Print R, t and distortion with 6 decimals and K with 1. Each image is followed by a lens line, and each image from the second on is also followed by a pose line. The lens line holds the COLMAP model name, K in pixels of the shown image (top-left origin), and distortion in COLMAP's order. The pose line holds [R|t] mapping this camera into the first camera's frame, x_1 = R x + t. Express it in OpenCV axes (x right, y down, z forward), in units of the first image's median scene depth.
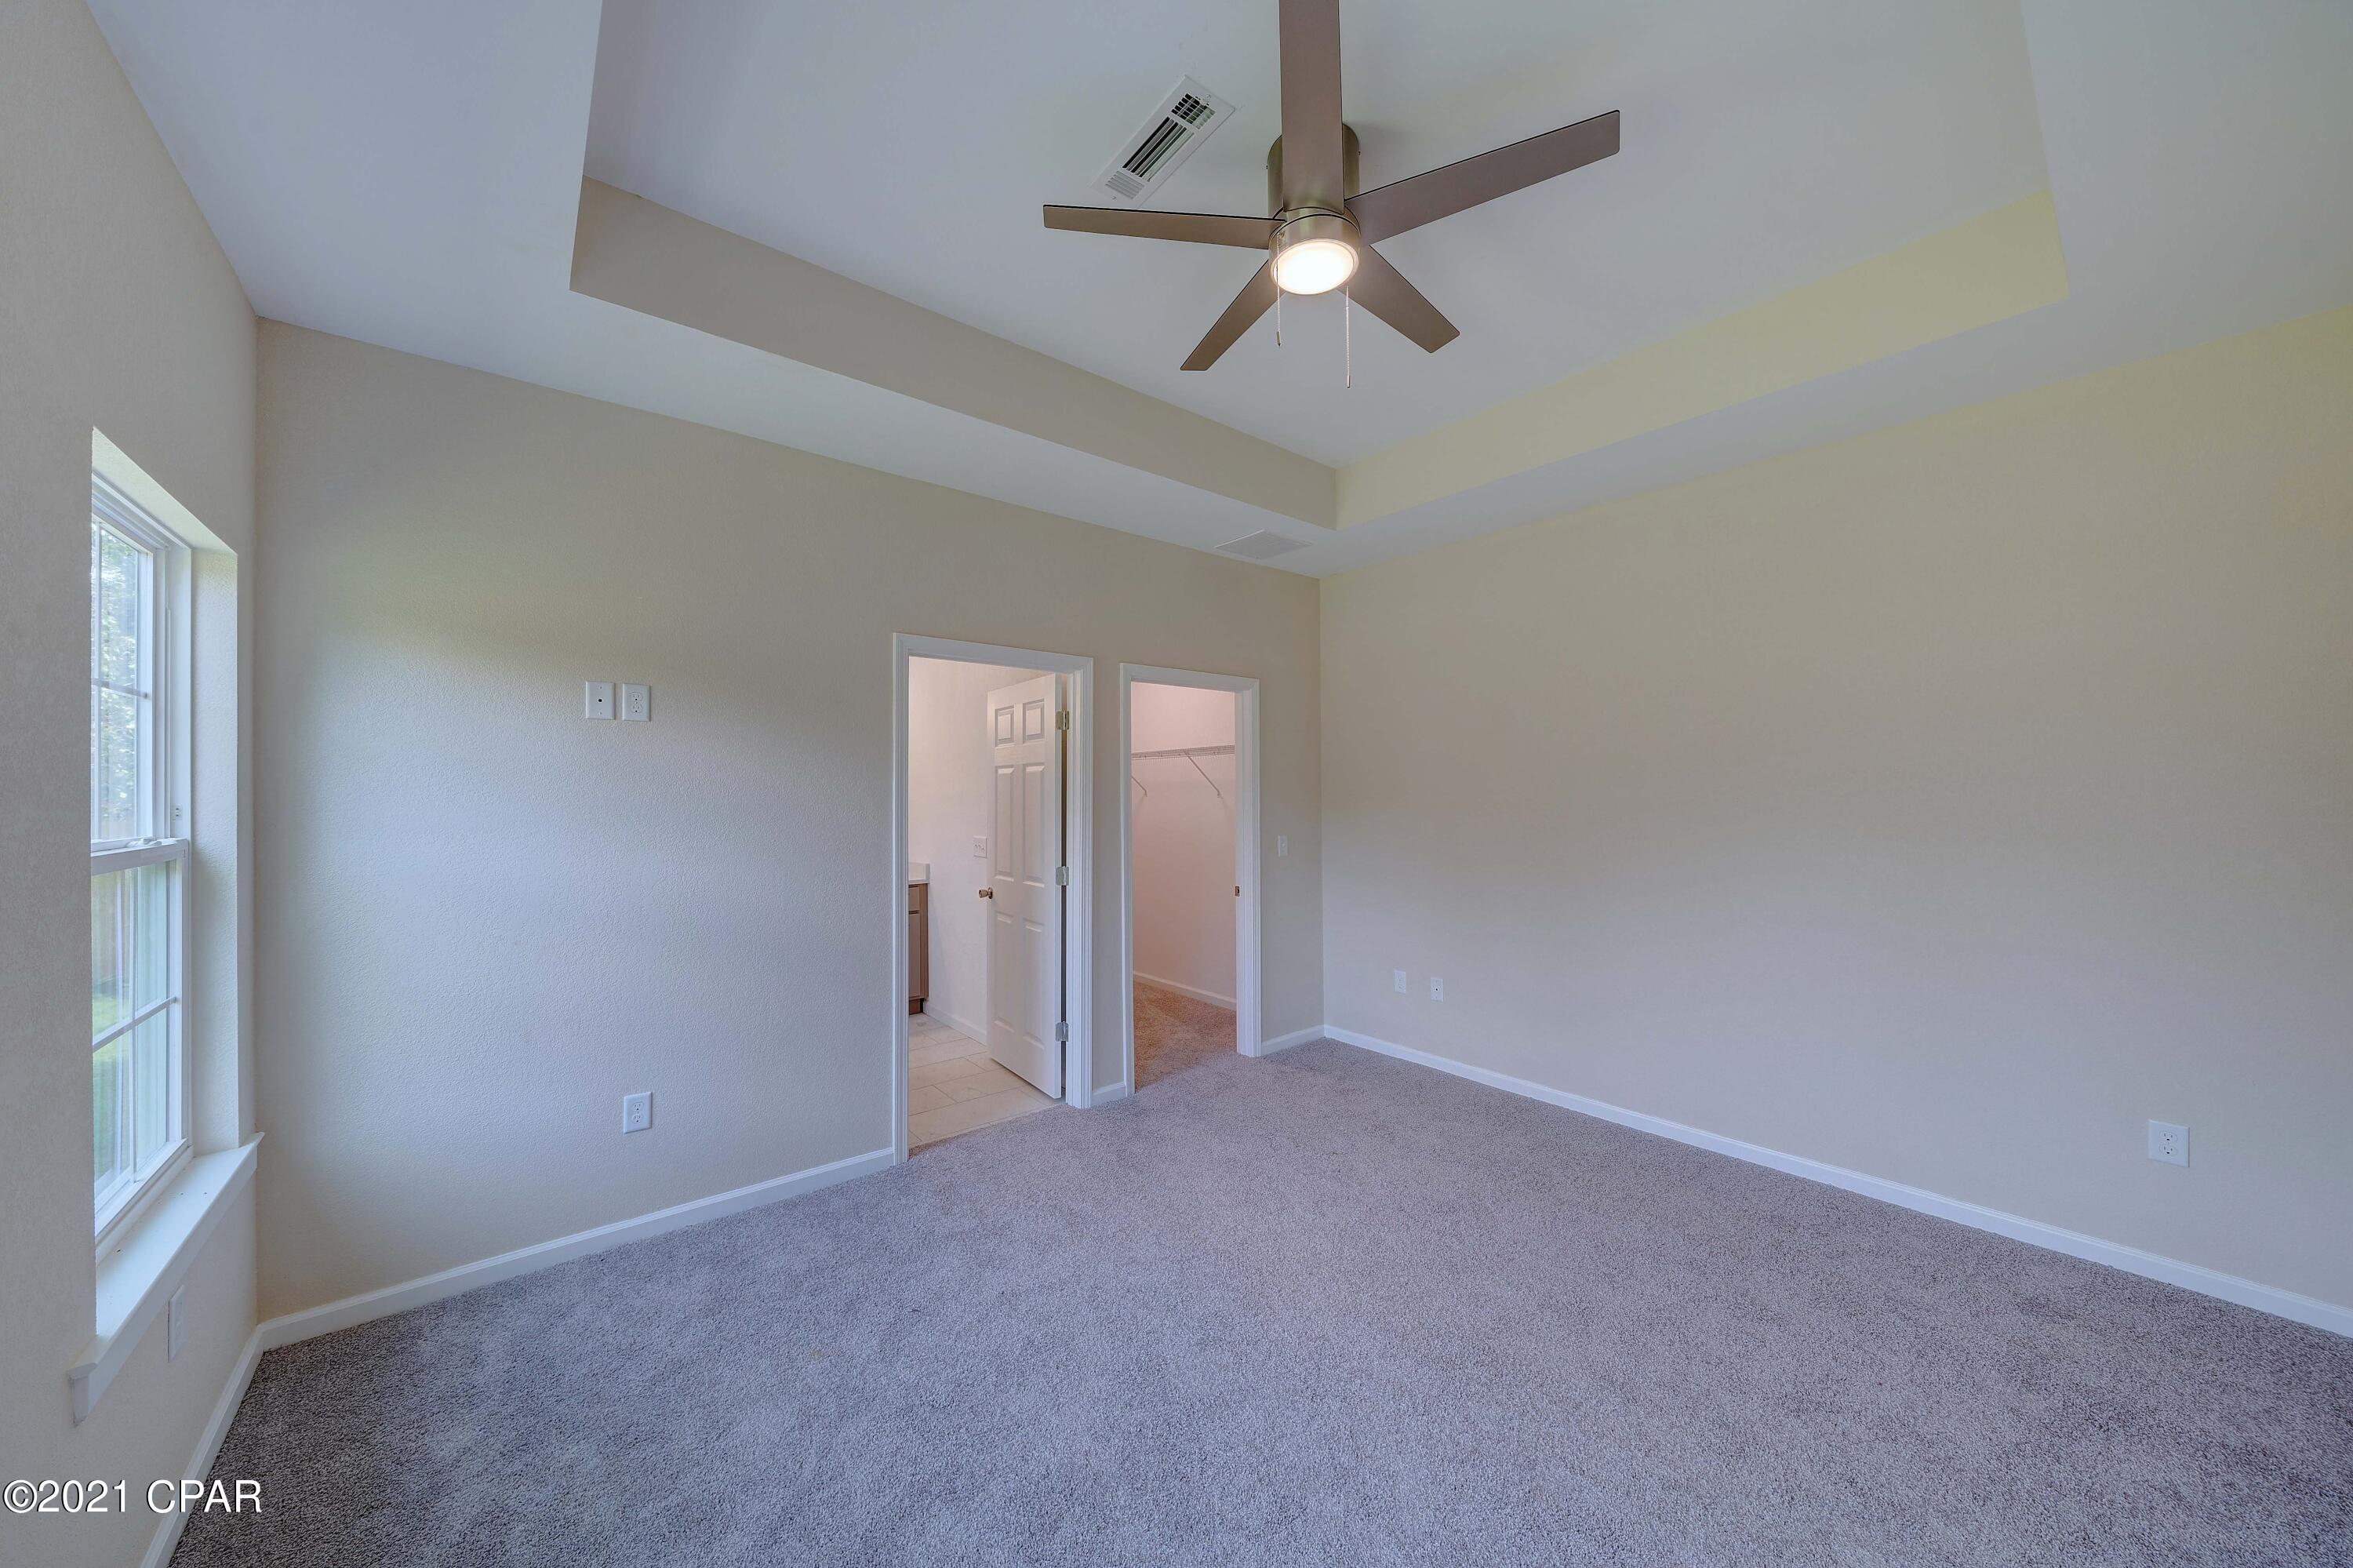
lens RADIAL K [[807.9, 0, 1160.2], [0, 807.9, 773.2], [0, 0, 1]] dist [-0.001083, -0.000071]
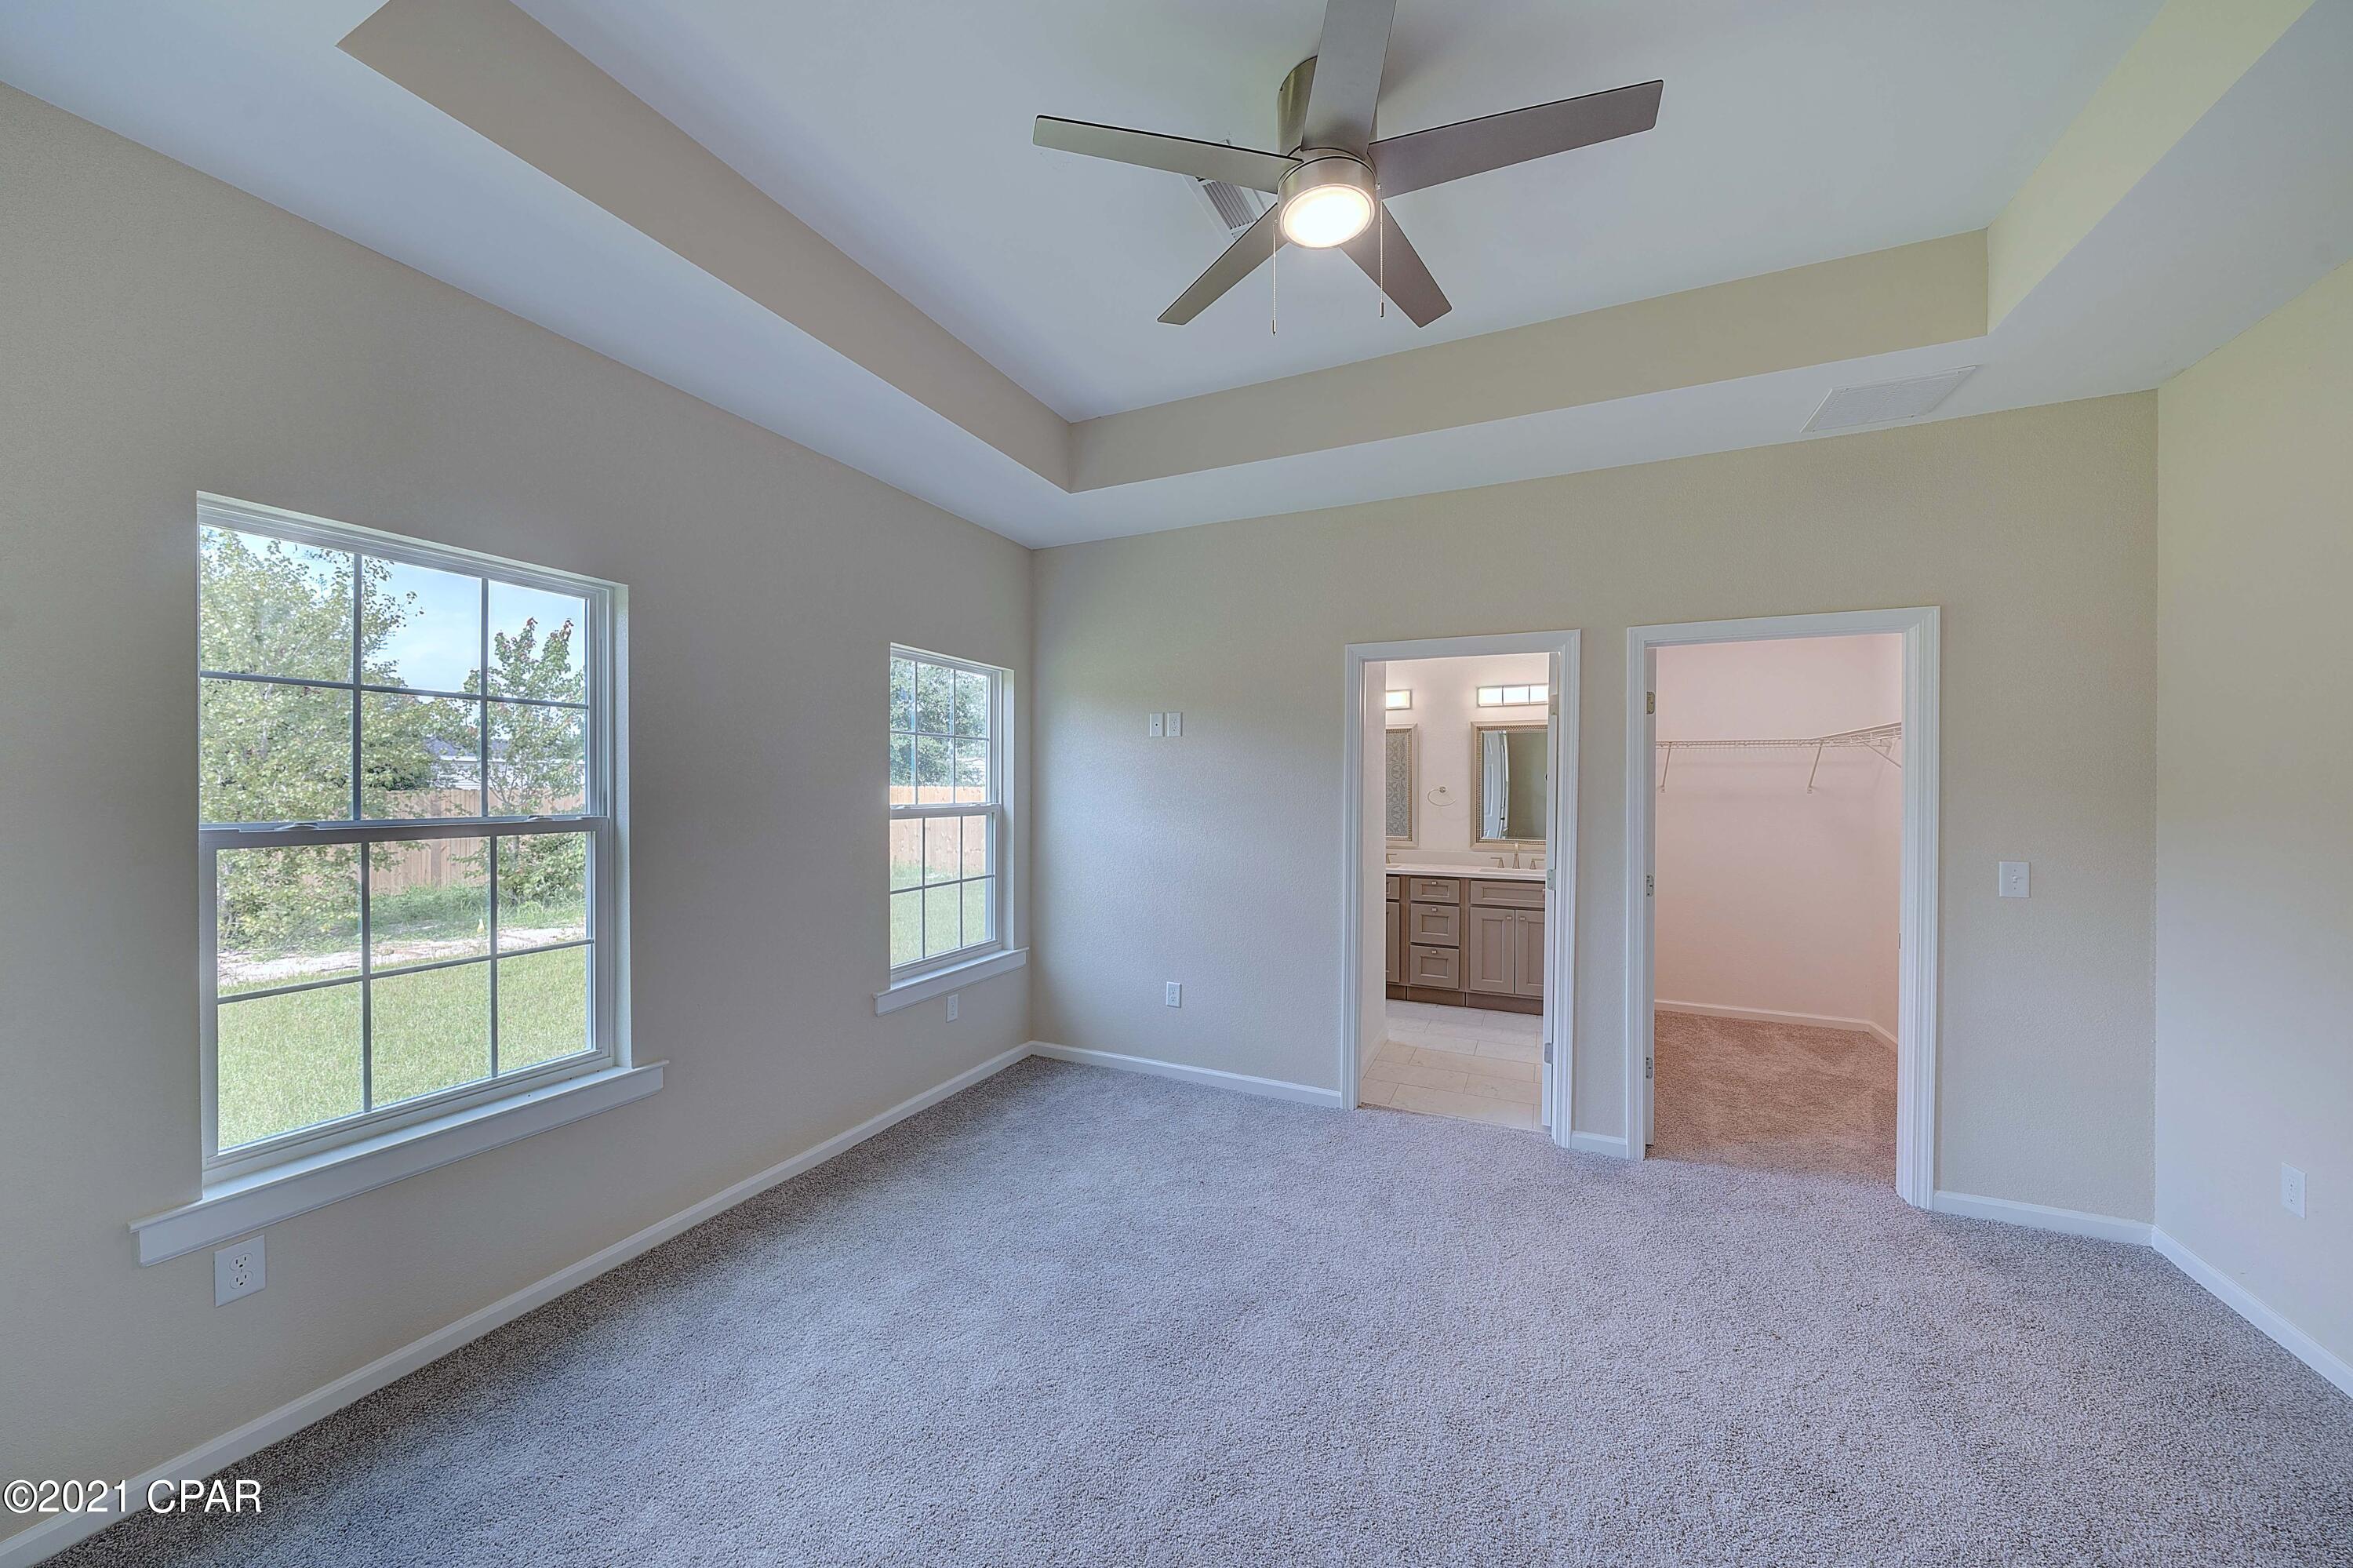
lens RADIAL K [[828.3, 0, 1161.7], [0, 828.3, 780.3], [0, 0, 1]] dist [-0.000085, 0.000003]
pose [[0.430465, 0.007511, -0.902576, 0.601811], [0.017707, 0.999703, 0.016764, -0.007795], [0.902434, -0.023198, 0.430204, 0.257912]]
